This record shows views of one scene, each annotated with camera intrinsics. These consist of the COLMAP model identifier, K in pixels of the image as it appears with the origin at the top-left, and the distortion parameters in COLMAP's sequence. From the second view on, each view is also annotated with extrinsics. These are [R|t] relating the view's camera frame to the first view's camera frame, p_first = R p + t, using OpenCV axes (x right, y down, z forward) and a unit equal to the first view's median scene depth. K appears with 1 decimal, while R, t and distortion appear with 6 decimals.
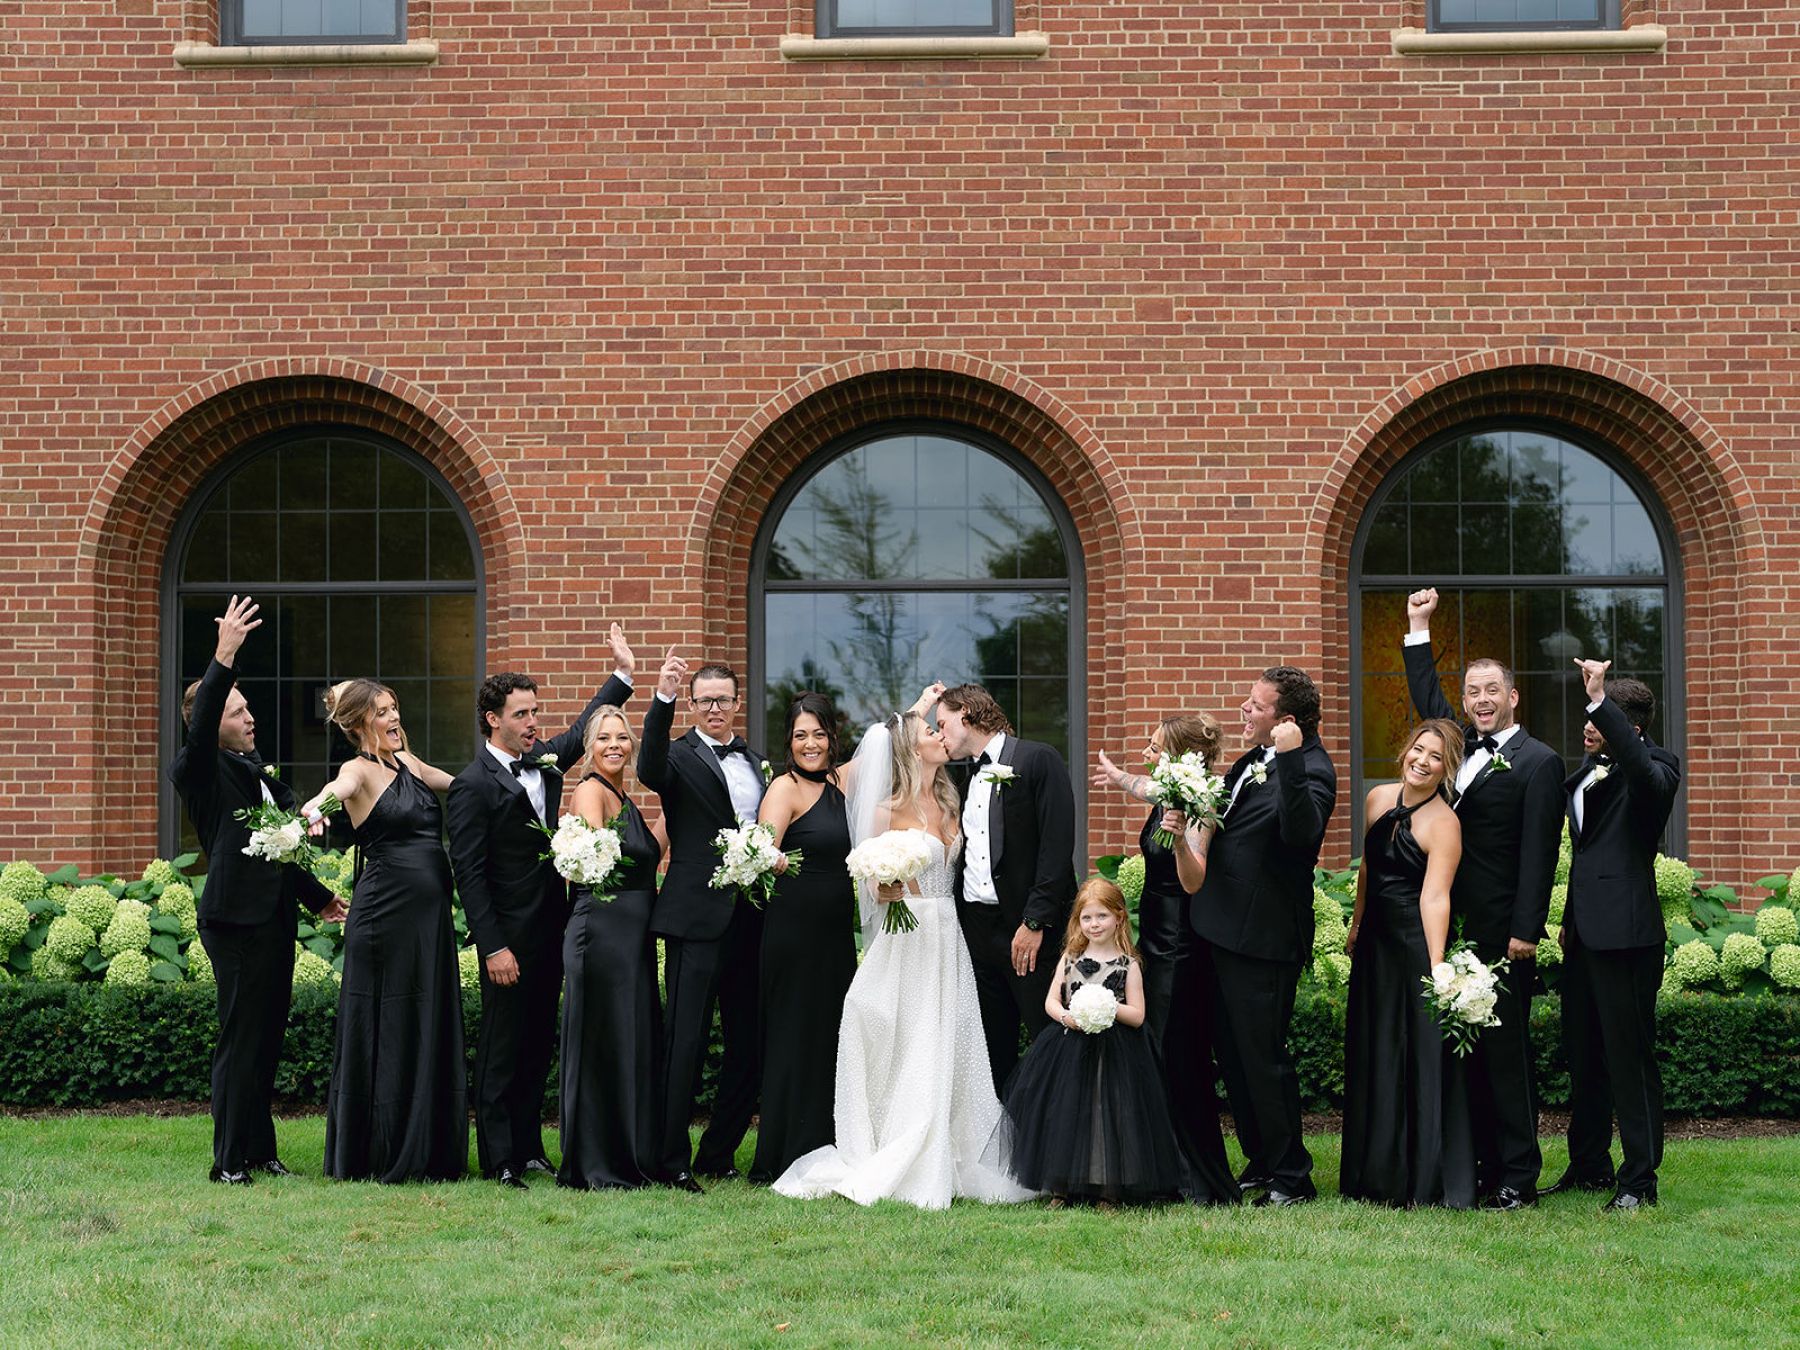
lens RADIAL K [[2845.2, 0, 882.4], [0, 2845.2, 680.5], [0, 0, 1]] dist [-0.183506, 0.964539]
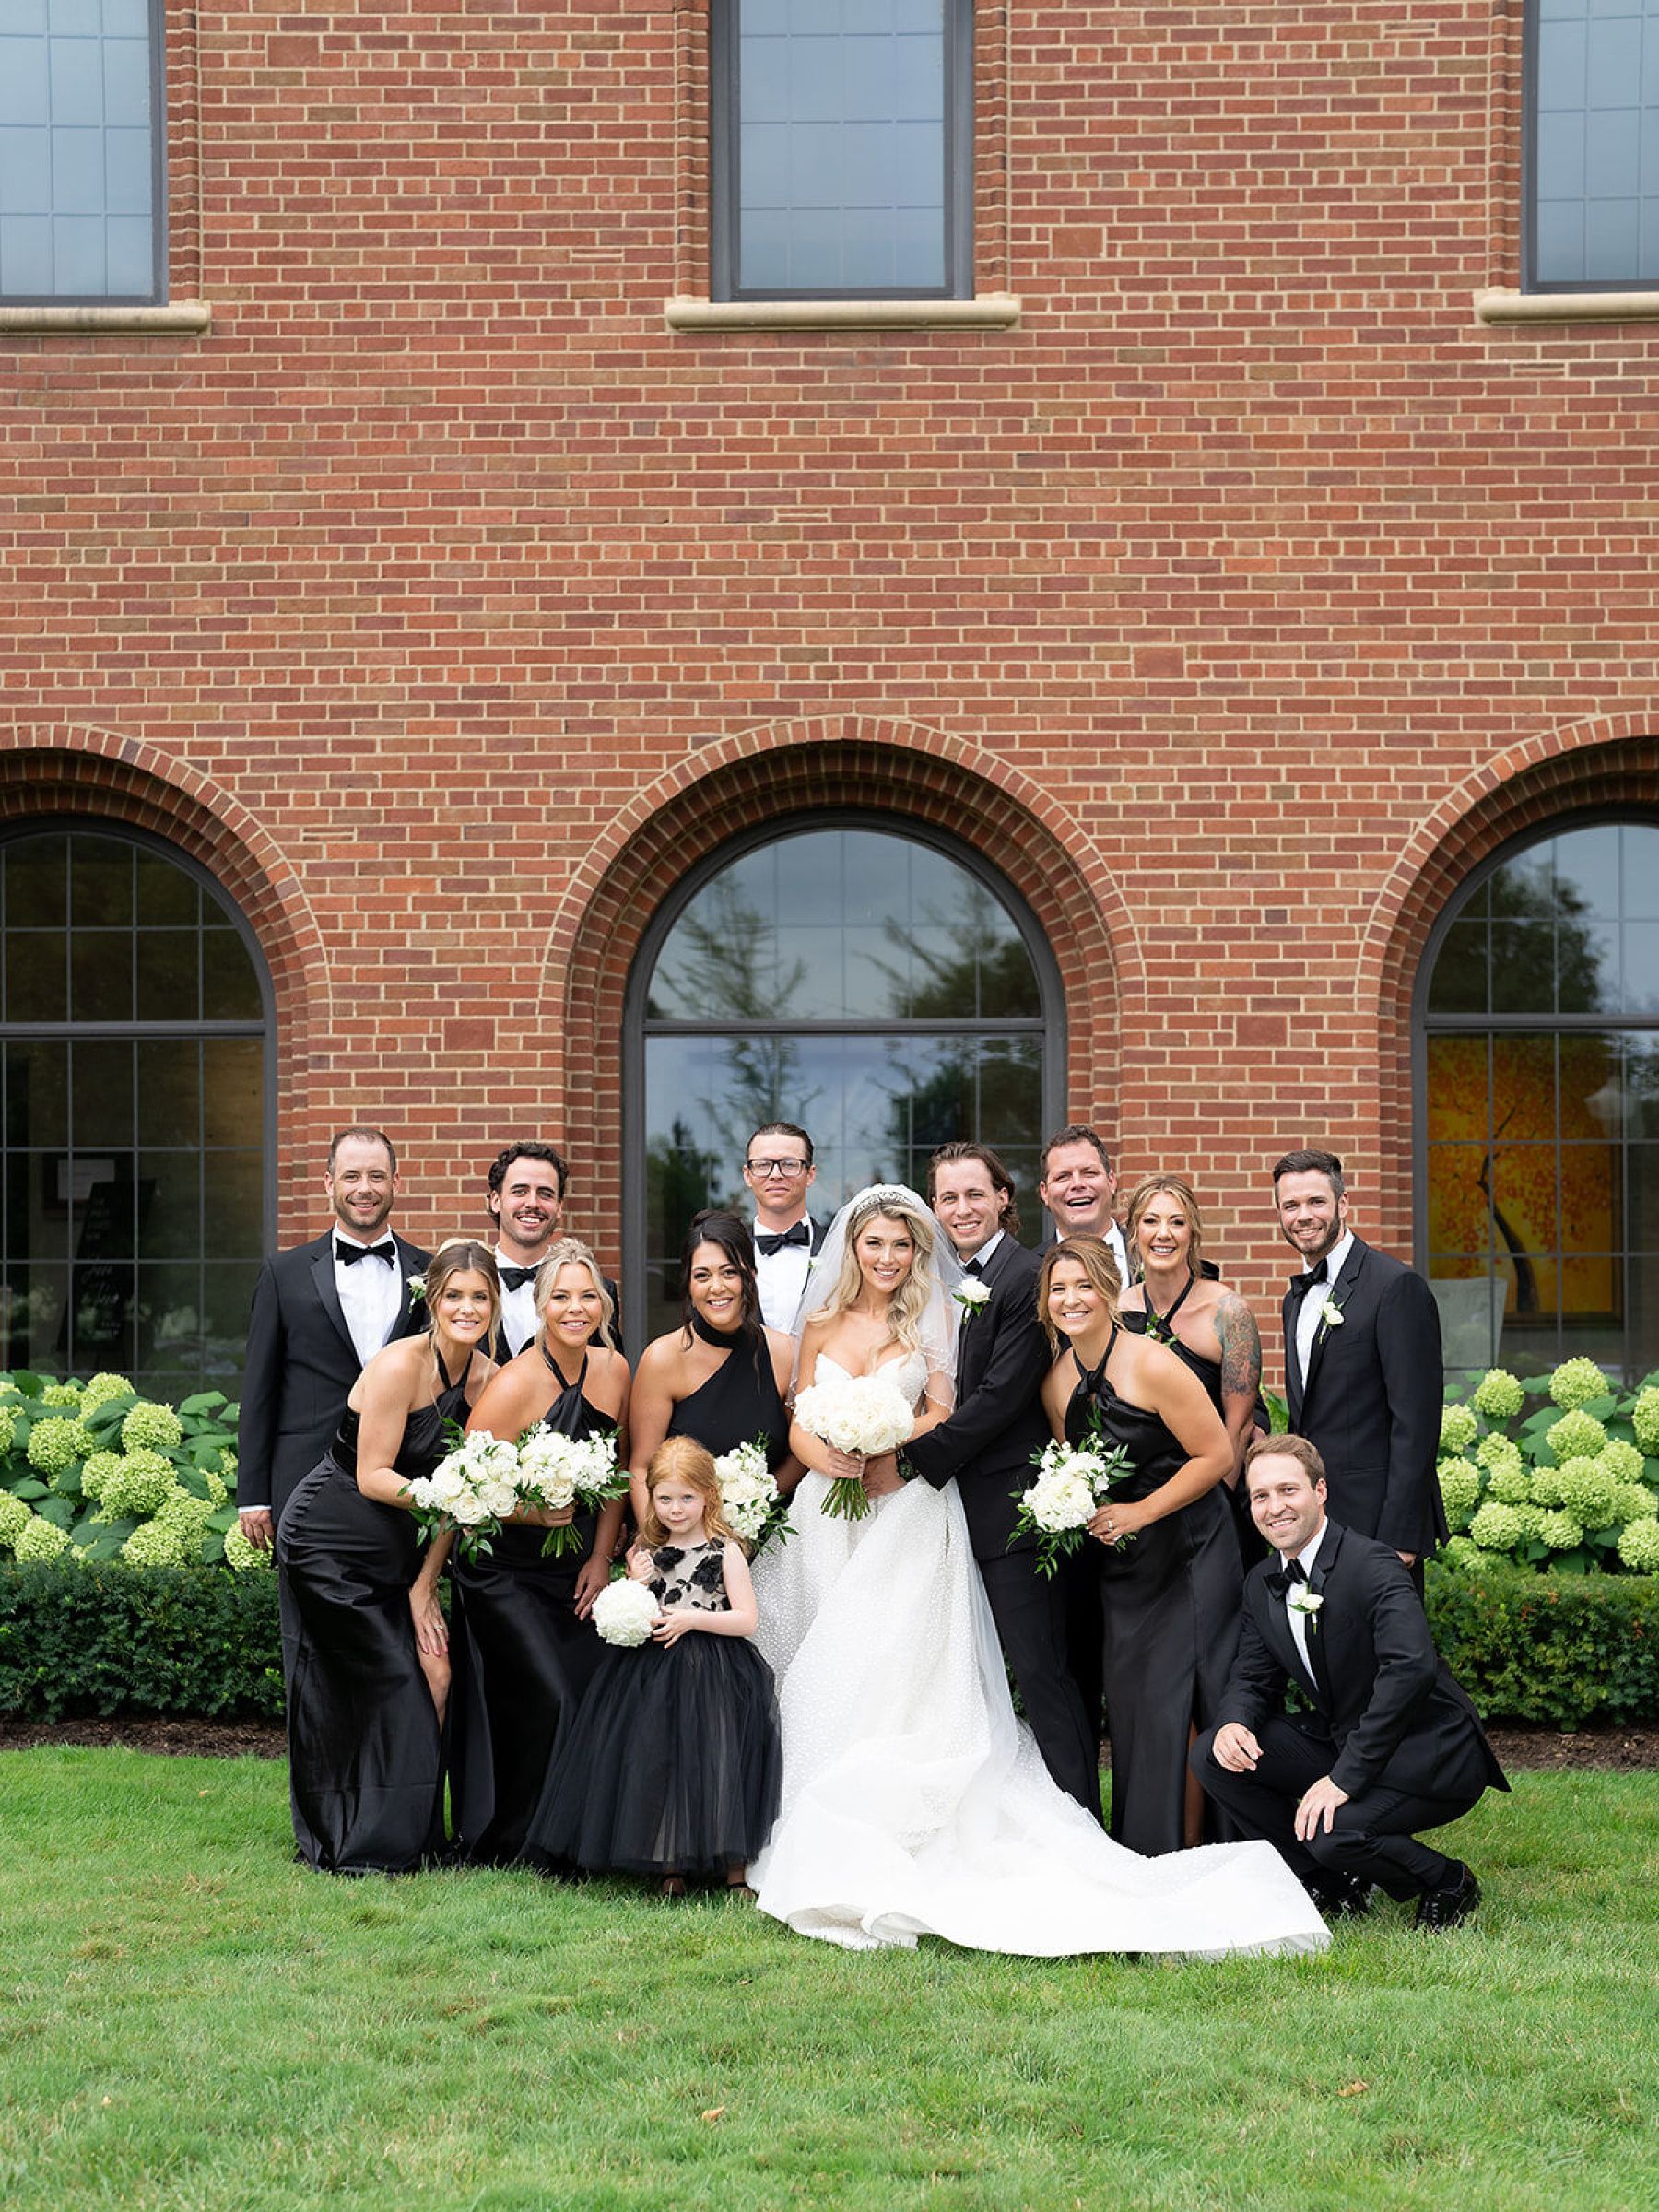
lens RADIAL K [[3386.5, 0, 796.8], [0, 3386.5, 1220.6], [0, 0, 1]] dist [-0.186931, 1.024091]
pose [[0.999923, -0.000547, 0.012423, -0.012279], [0.000274, 0.999759, 0.021961, -0.001436], [-0.012432, -0.021956, 0.999682, 0.097056]]
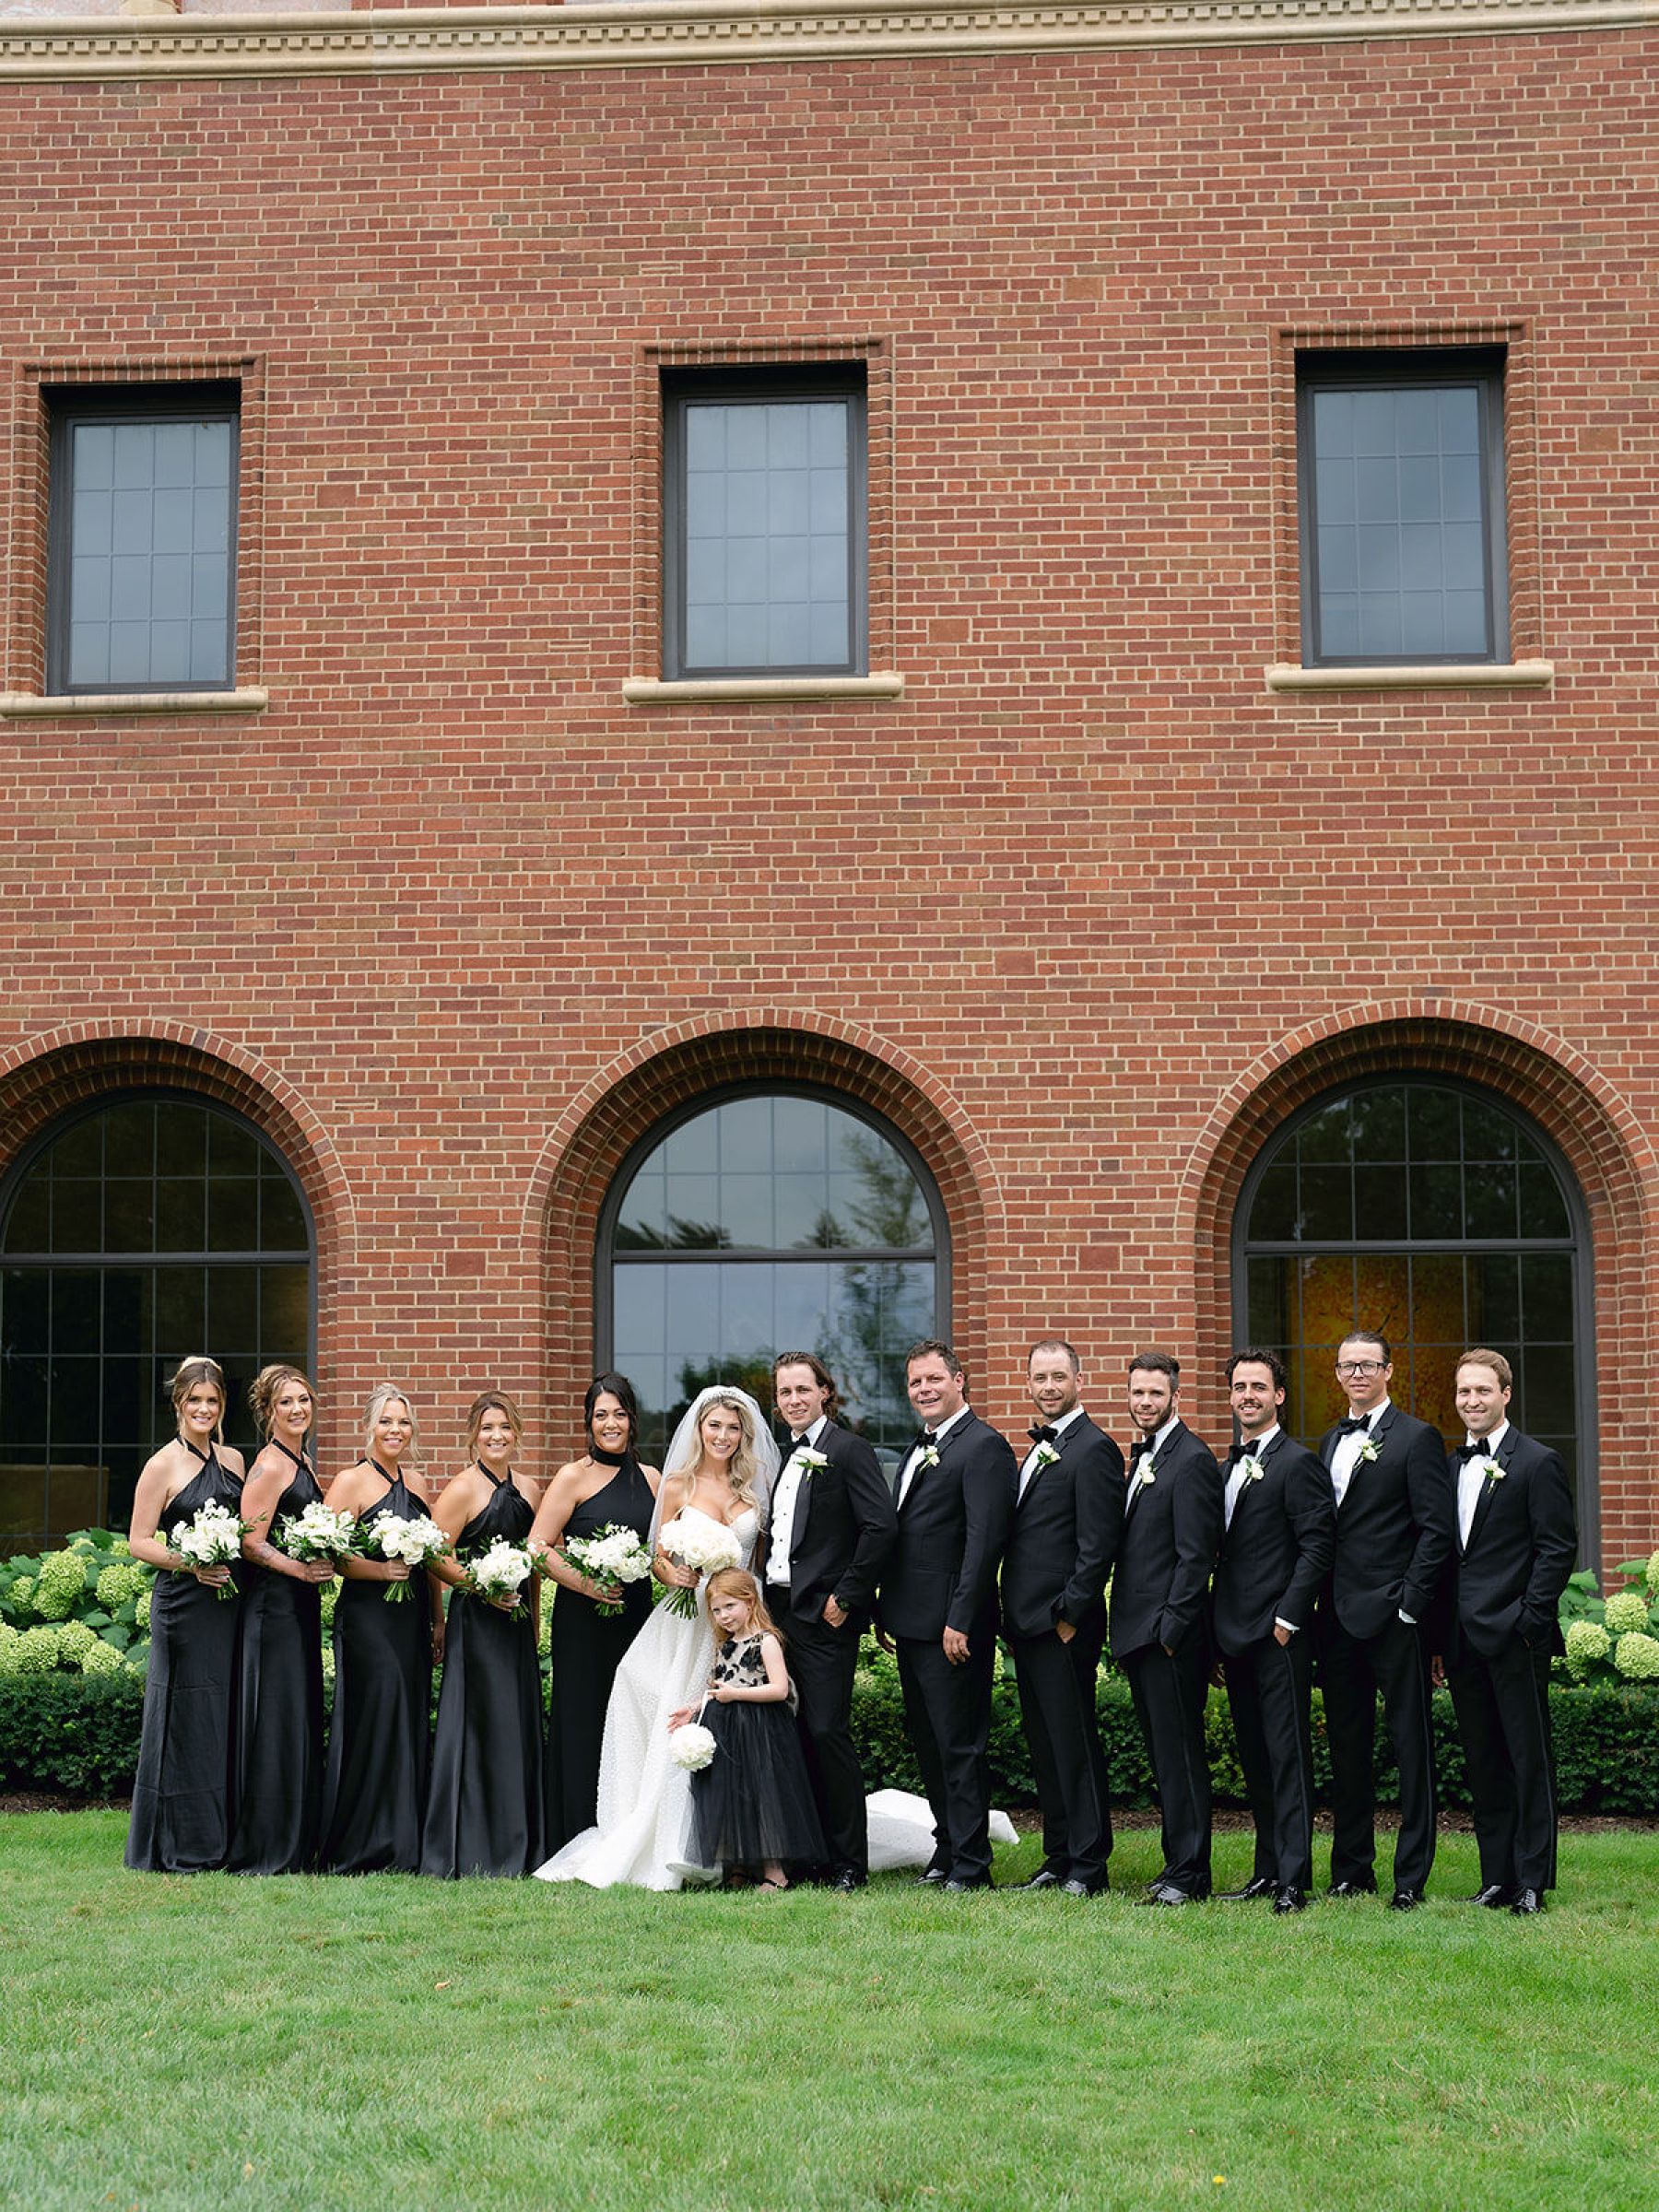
lens RADIAL K [[3445.4, 0, 843.7], [0, 3445.4, 1110.5], [0, 0, 1]] dist [-0.183582, 1.006534]
pose [[0.999261, -0.006074, -0.037963, 0.081729], [0.003522, 0.997750, -0.066954, -0.005074], [0.038284, 0.066771, 0.997034, -0.143076]]
